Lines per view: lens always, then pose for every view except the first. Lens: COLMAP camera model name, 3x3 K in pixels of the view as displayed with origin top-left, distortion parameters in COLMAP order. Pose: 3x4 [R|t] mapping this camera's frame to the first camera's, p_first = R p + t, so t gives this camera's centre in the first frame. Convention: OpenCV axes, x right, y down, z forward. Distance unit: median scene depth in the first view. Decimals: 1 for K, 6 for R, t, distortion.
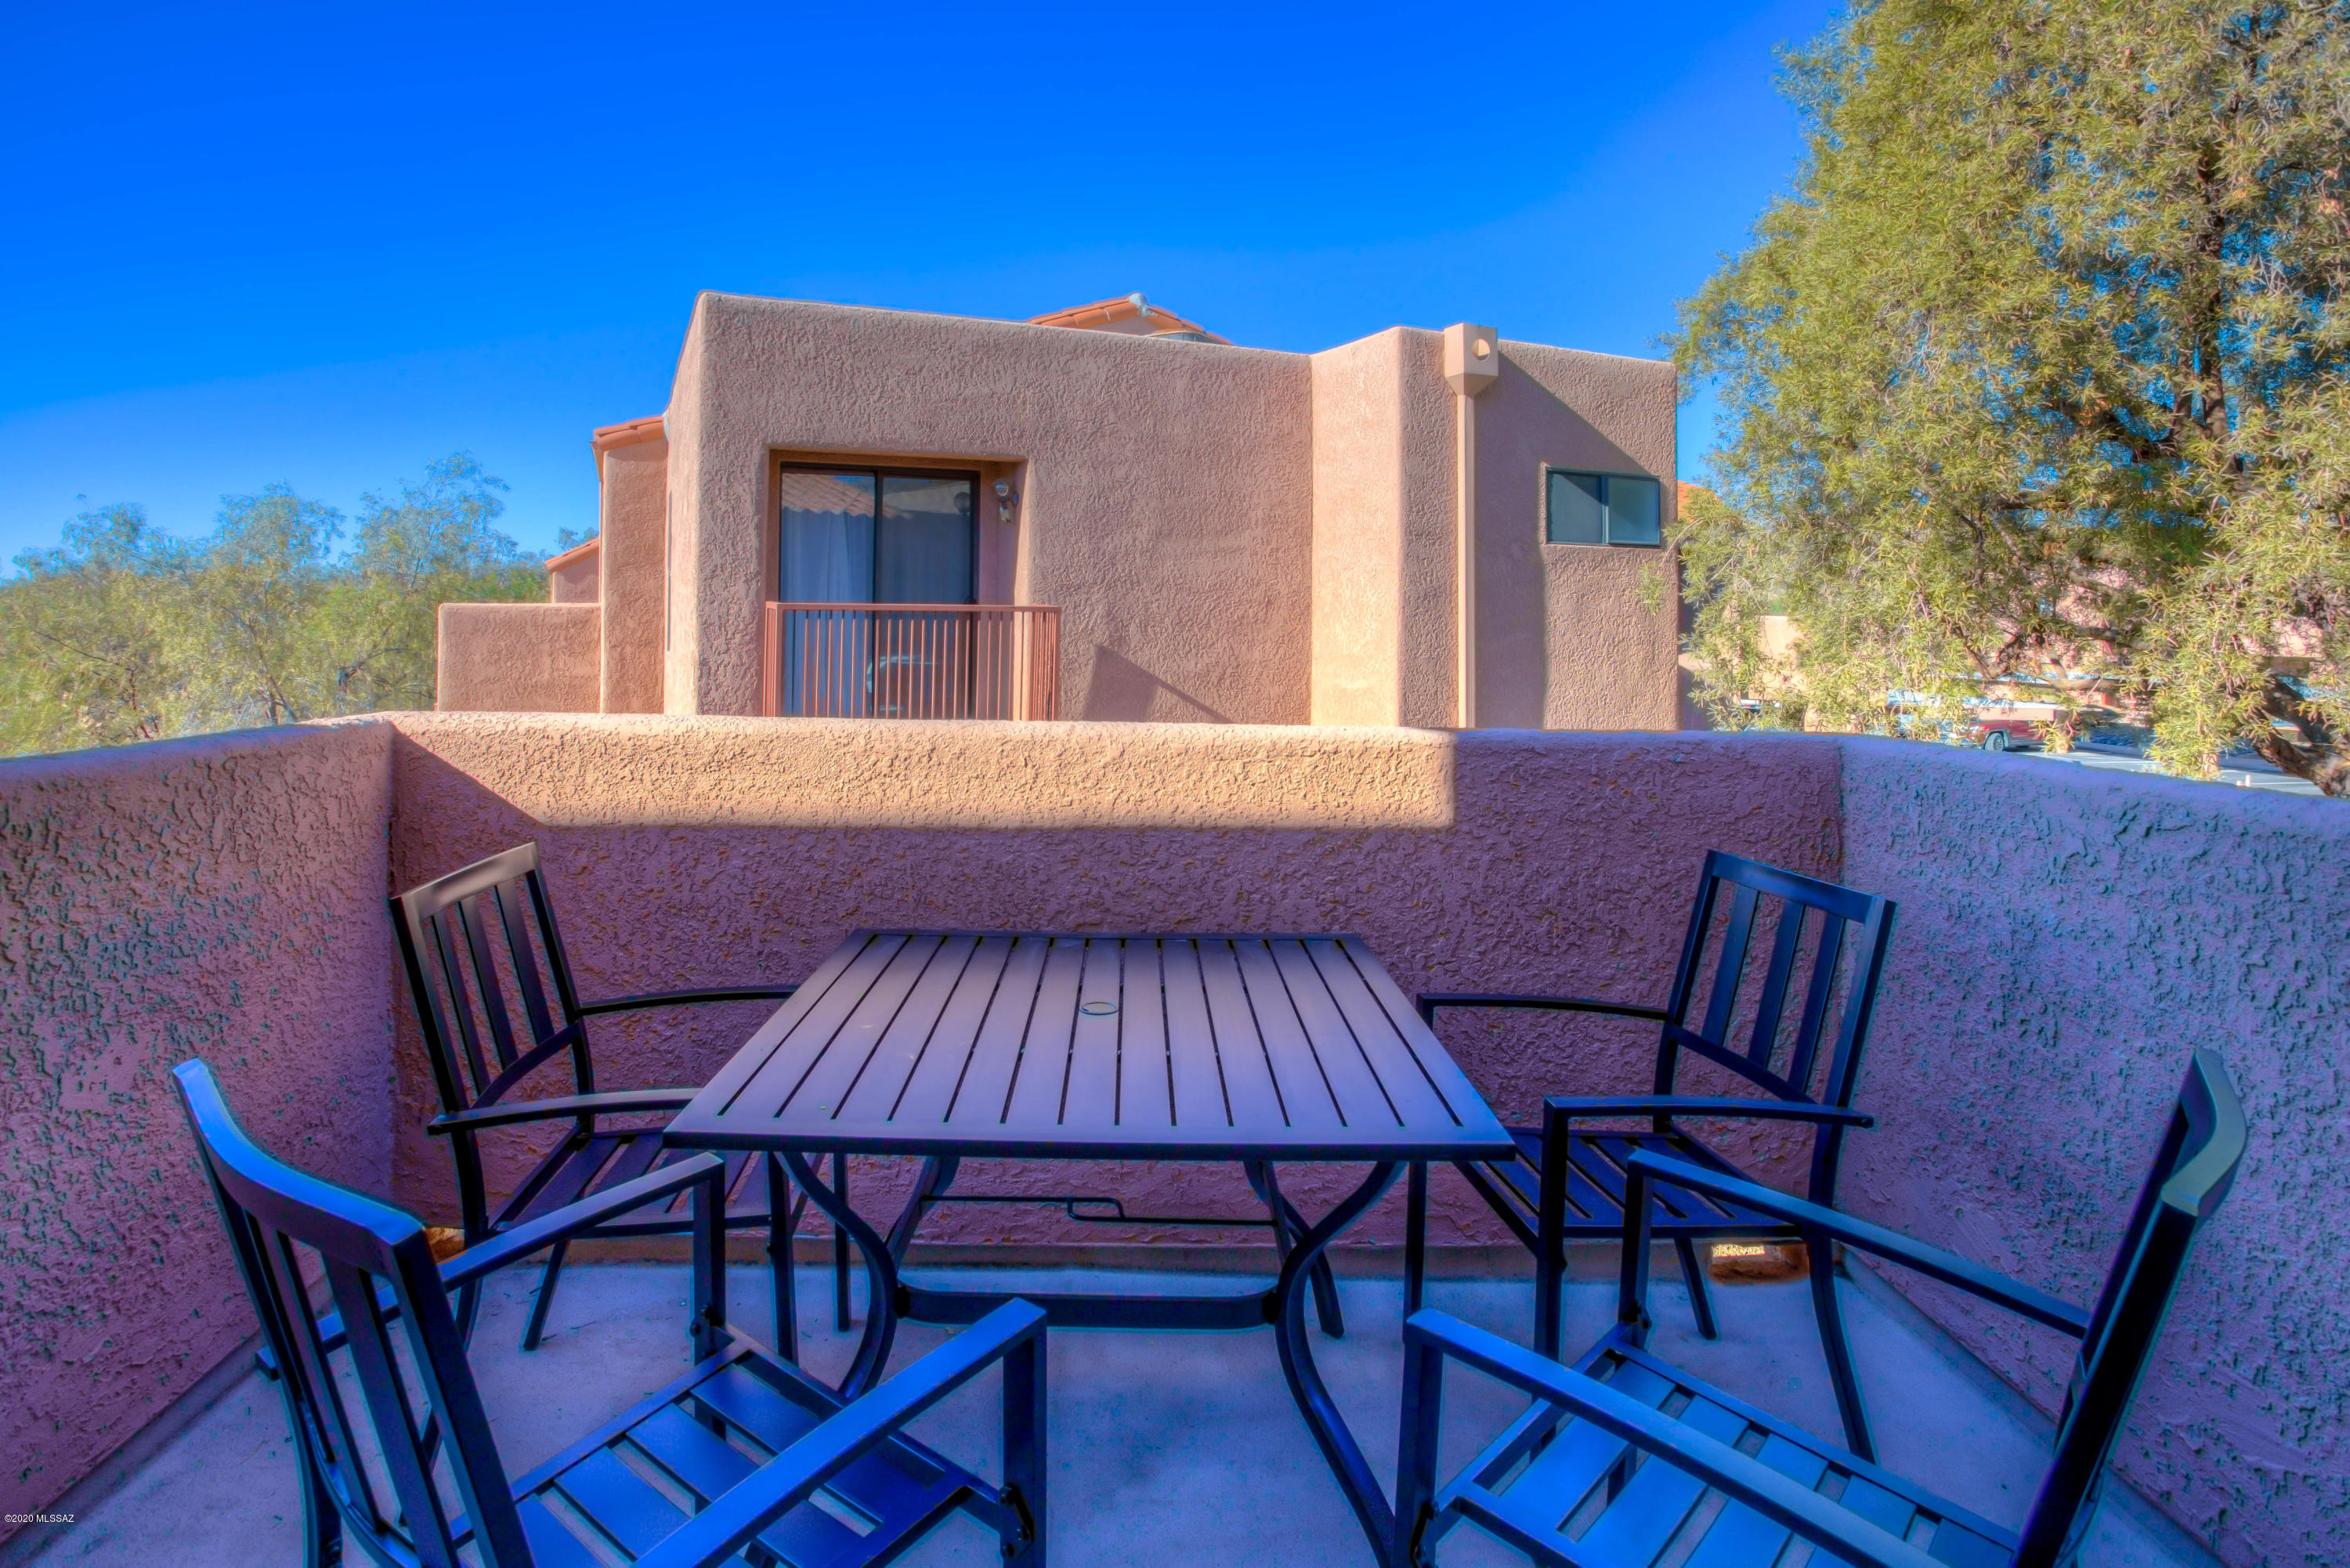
lens RADIAL K [[1175.5, 0, 1139.0], [0, 1175.5, 616.4], [0, 0, 1]] dist [-0.043457, 0.025288]
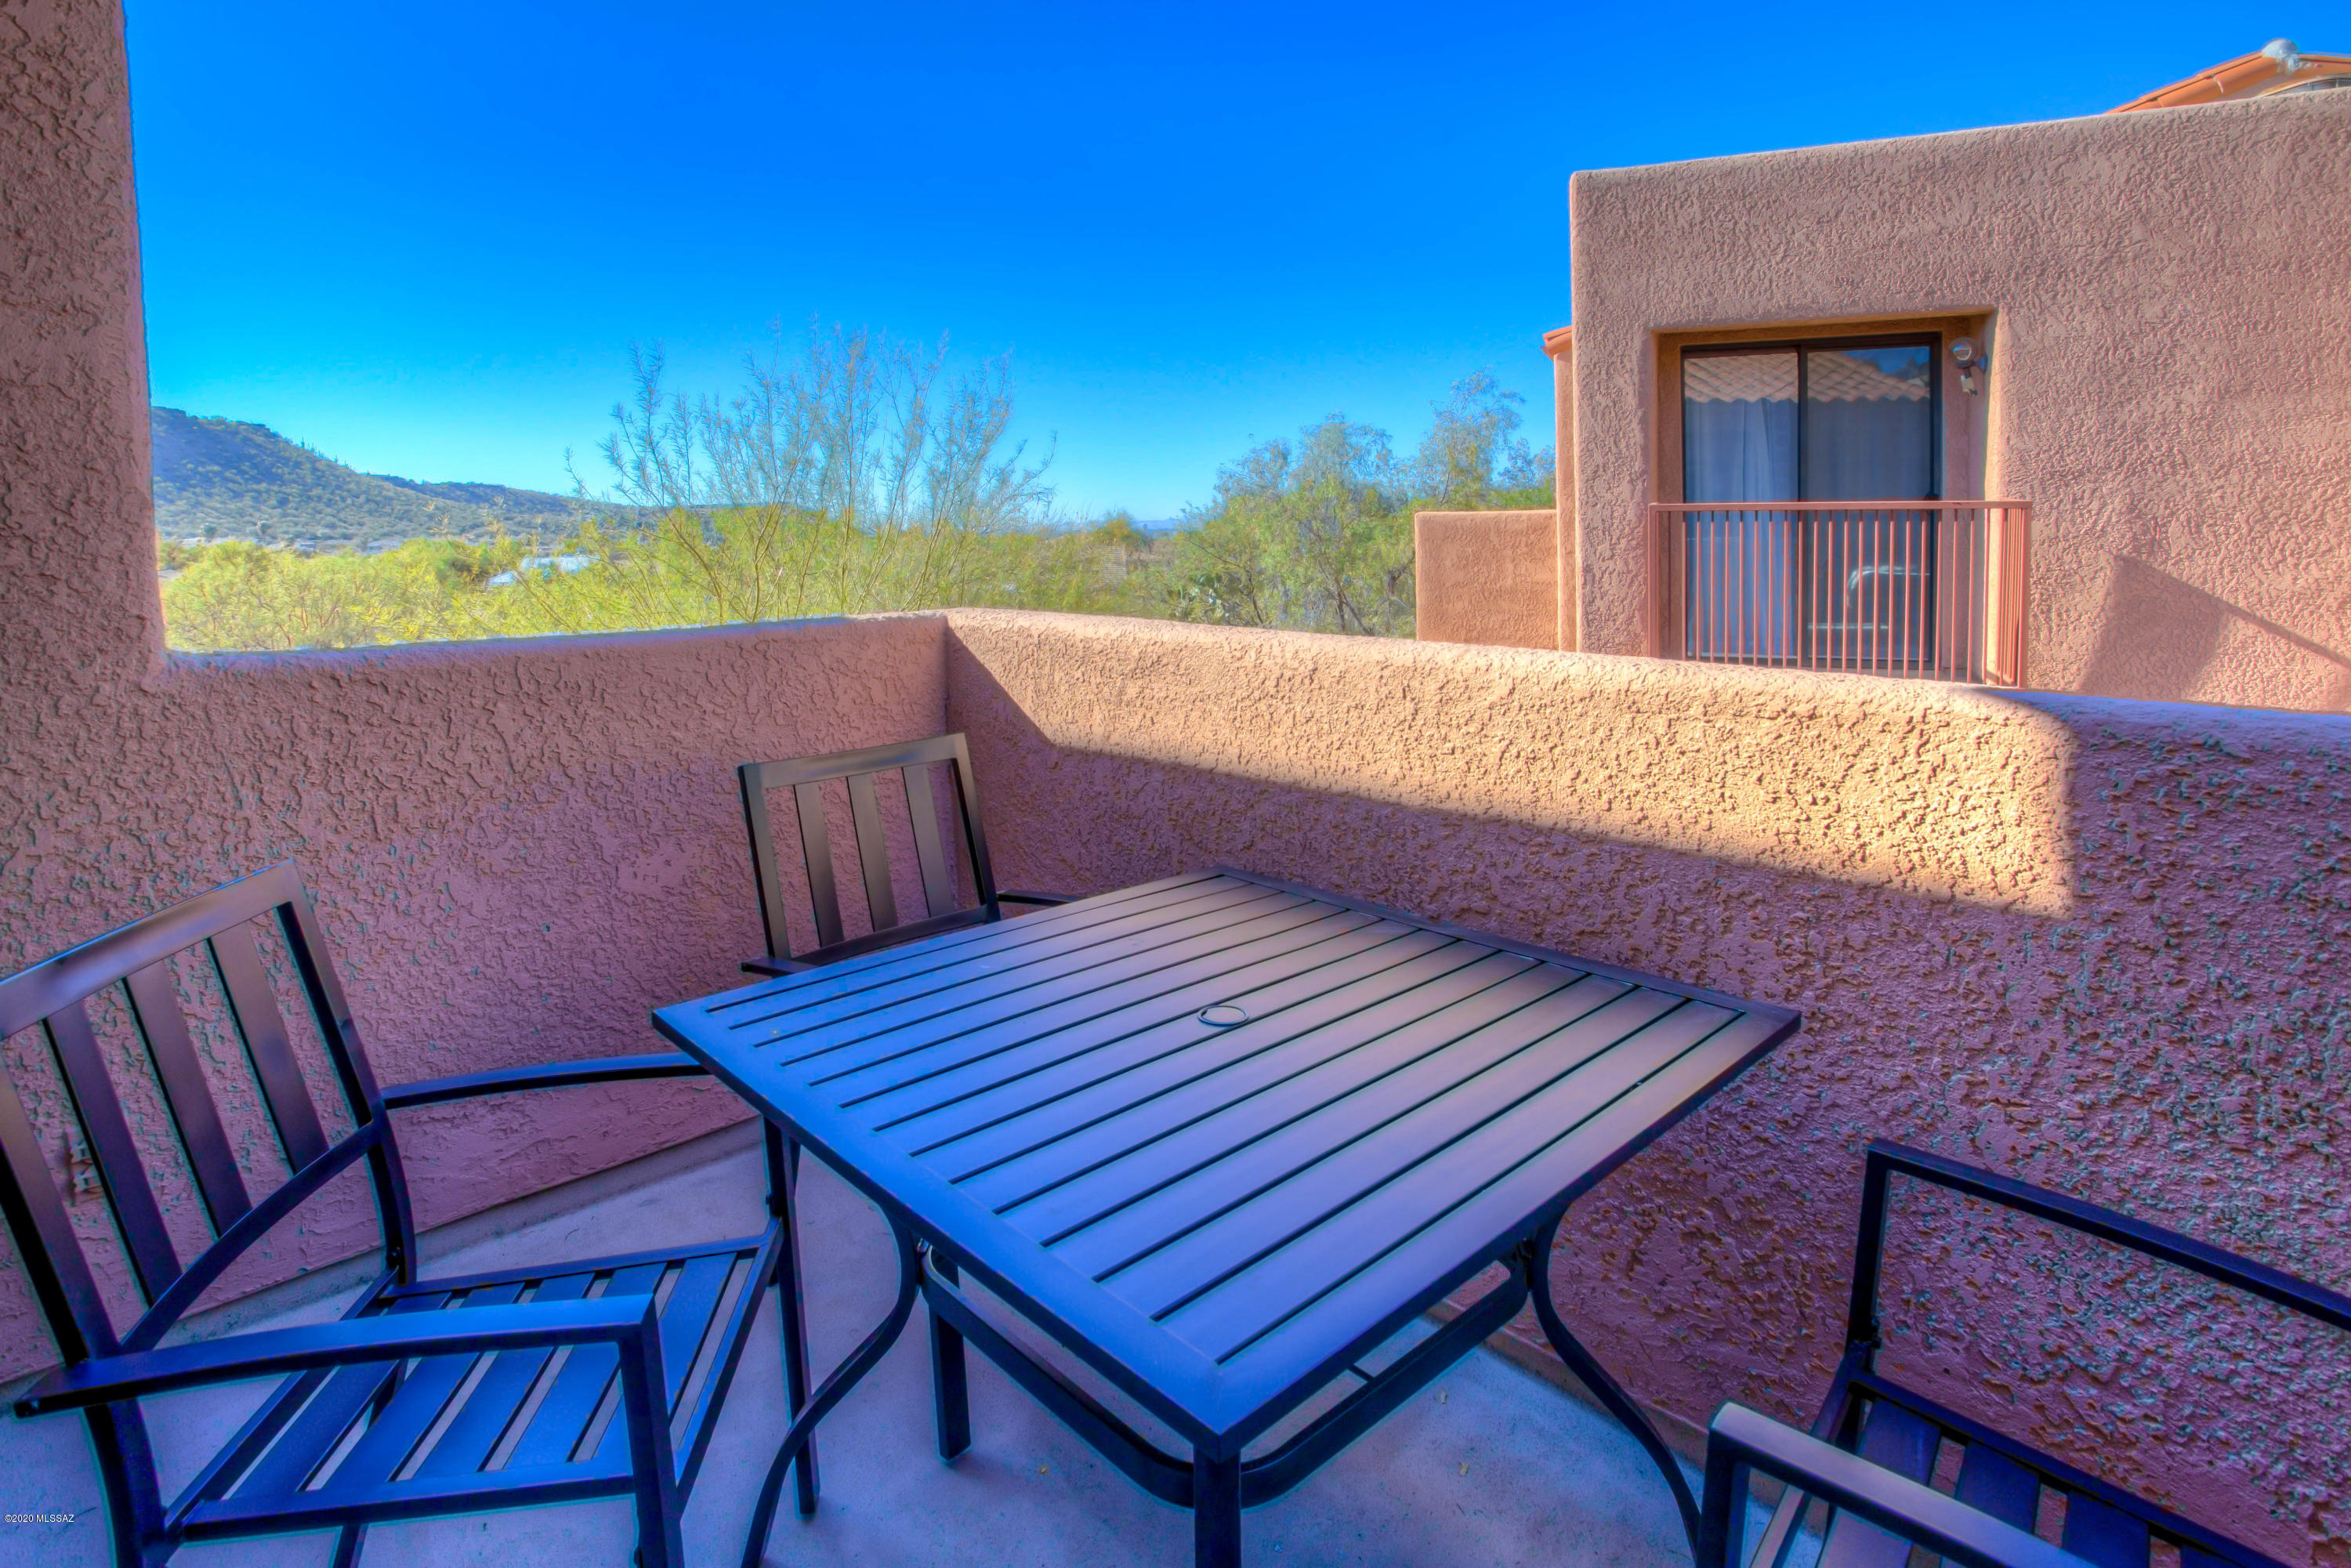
lens RADIAL K [[1230.4, 0, 1245.5], [0, 1230.4, 594.2], [0, 0, 1]] dist [-0.028554, 0.010955]
pose [[0.721559, 0.022283, -0.691994, 0.164485], [0.017899, 0.998548, 0.050818, 0.004803], [0.692121, -0.049054, 0.720112, 0.134800]]
